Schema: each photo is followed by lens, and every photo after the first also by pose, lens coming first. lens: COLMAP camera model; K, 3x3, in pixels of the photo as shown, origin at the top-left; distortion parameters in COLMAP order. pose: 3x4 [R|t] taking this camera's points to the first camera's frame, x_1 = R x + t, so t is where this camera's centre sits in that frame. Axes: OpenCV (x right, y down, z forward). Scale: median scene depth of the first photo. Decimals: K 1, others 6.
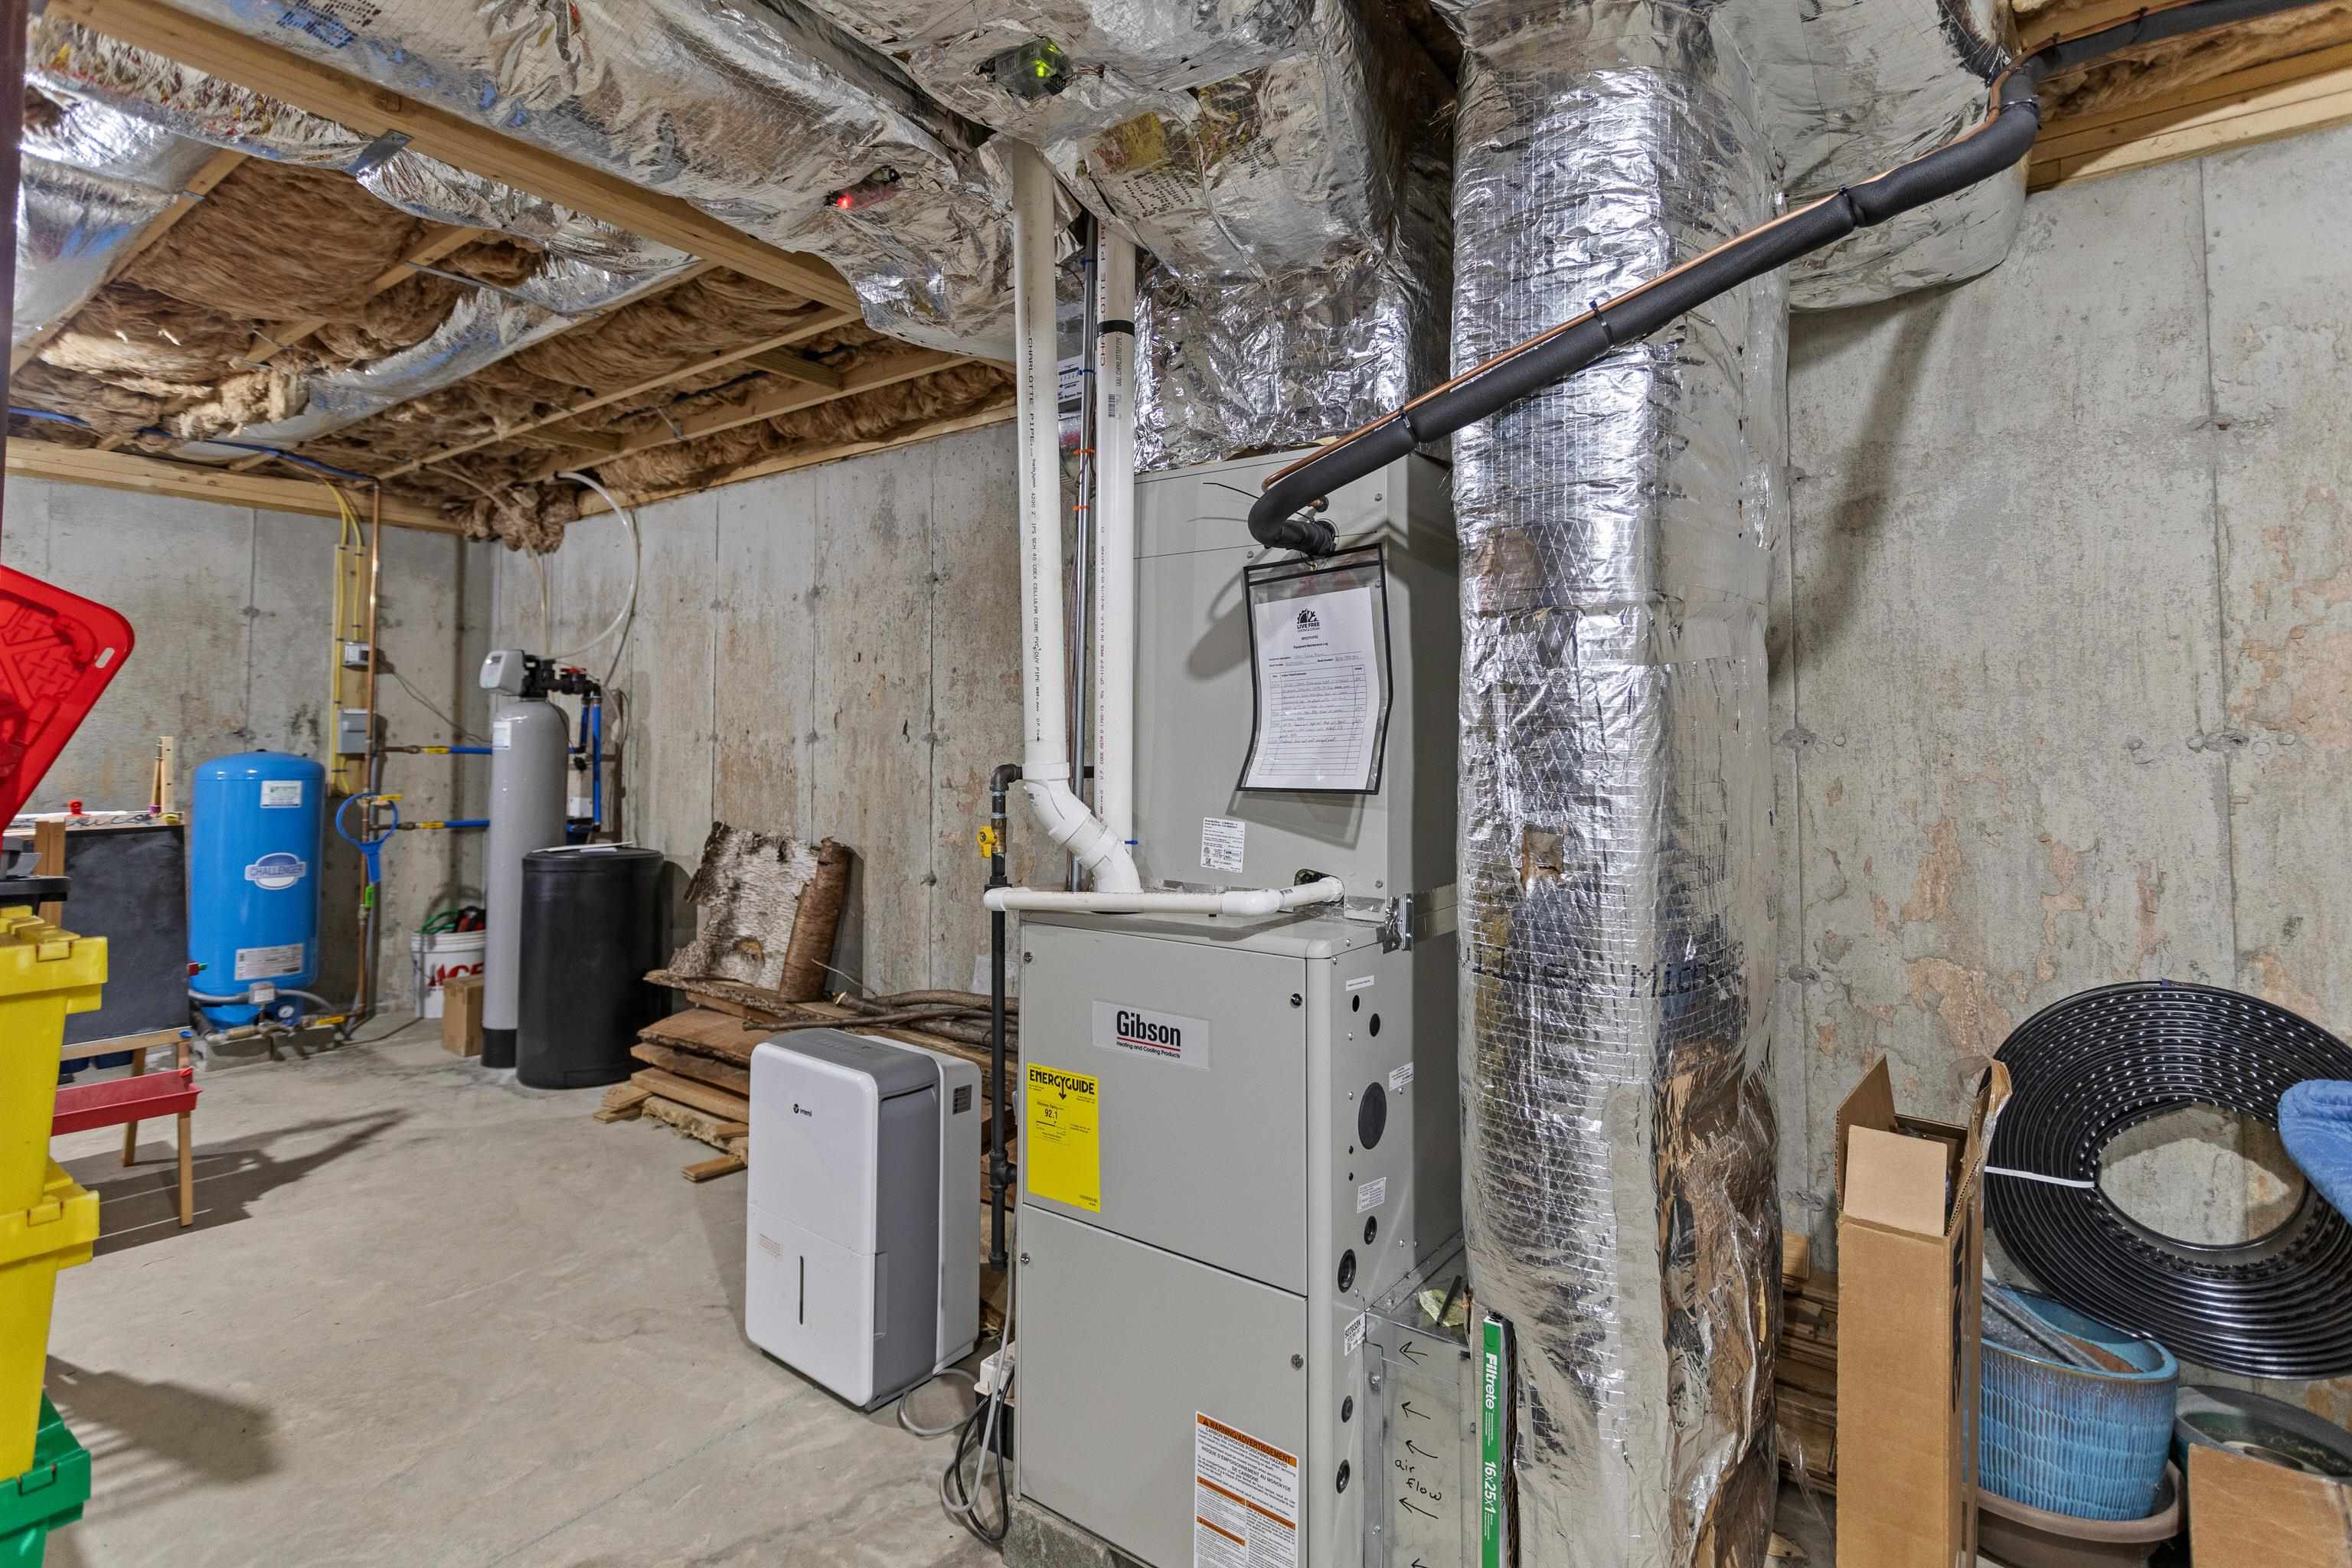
lens RADIAL K [[1144.1, 0, 1170.3], [0, 1144.1, 688.3], [0, 0, 1]] dist [0.002735, 0.000413]
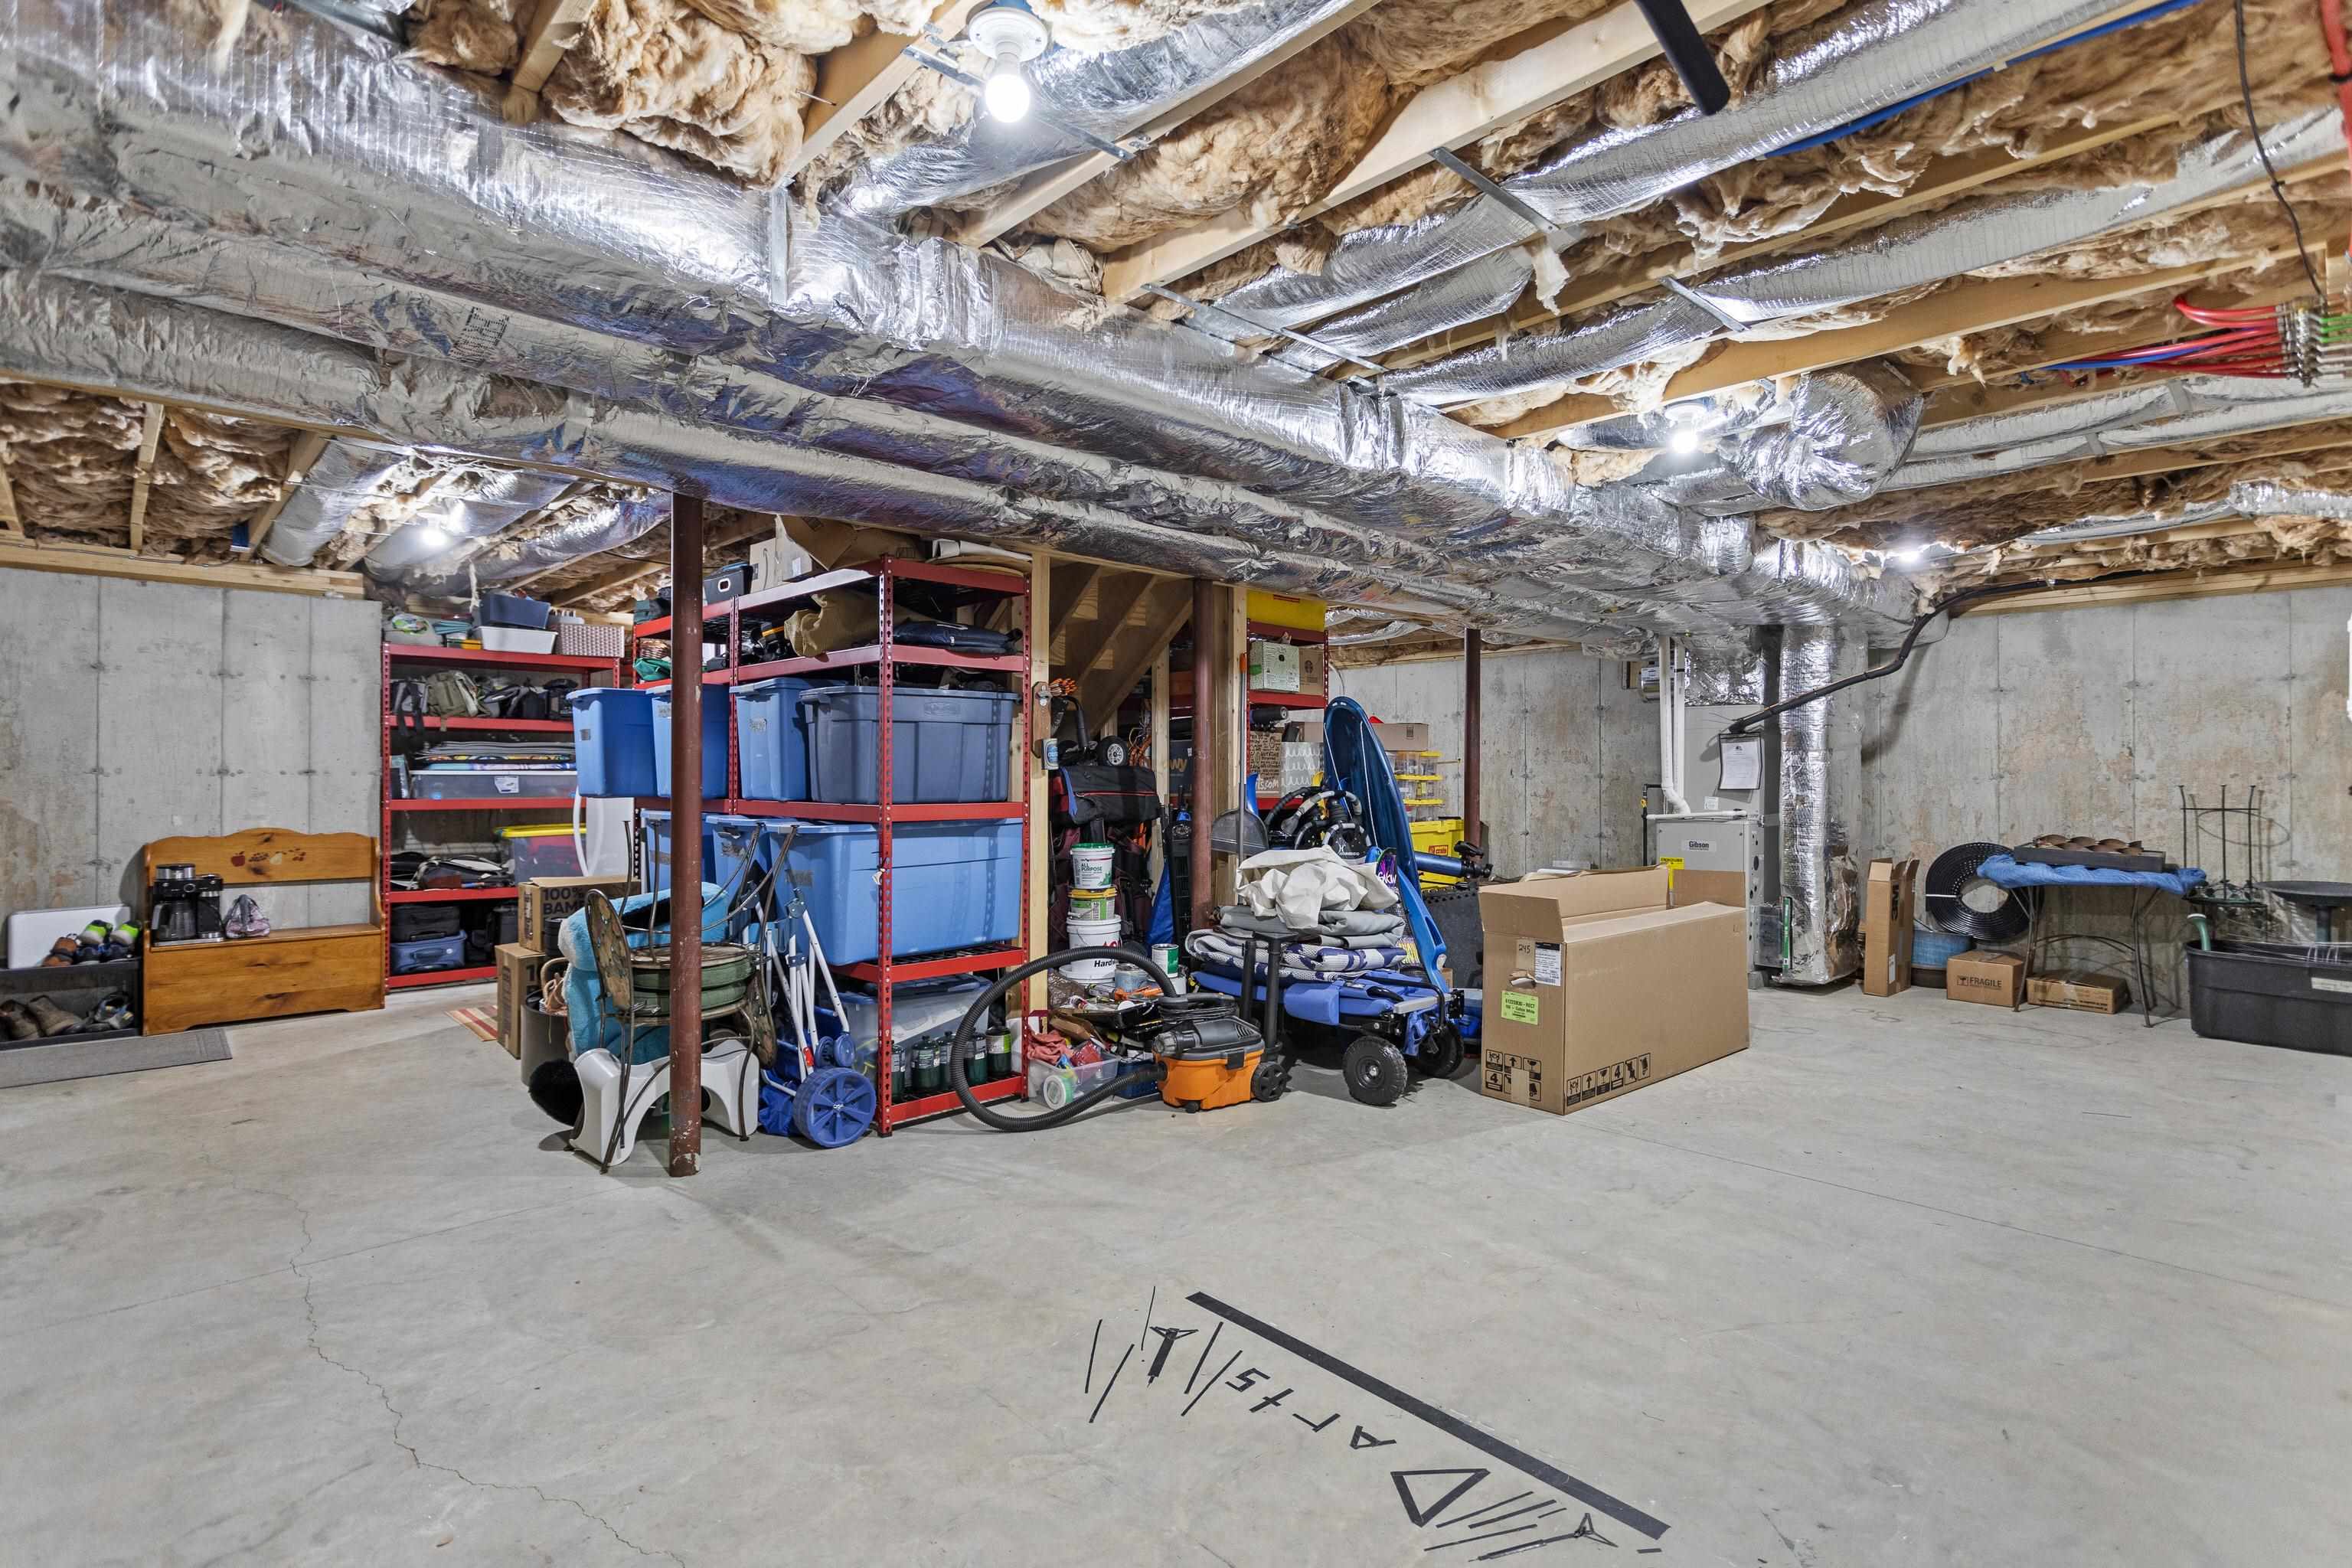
lens RADIAL K [[1113.7, 0, 1182.7], [0, 1113.7, 775.2], [0, 0, 1]] dist [0.001633, 0.001042]
pose [[0.986072, -0.000983, -0.166316, -1.273185], [0.008776, 0.998897, 0.046127, -0.177825], [0.166087, -0.046944, 0.984993, -3.537057]]
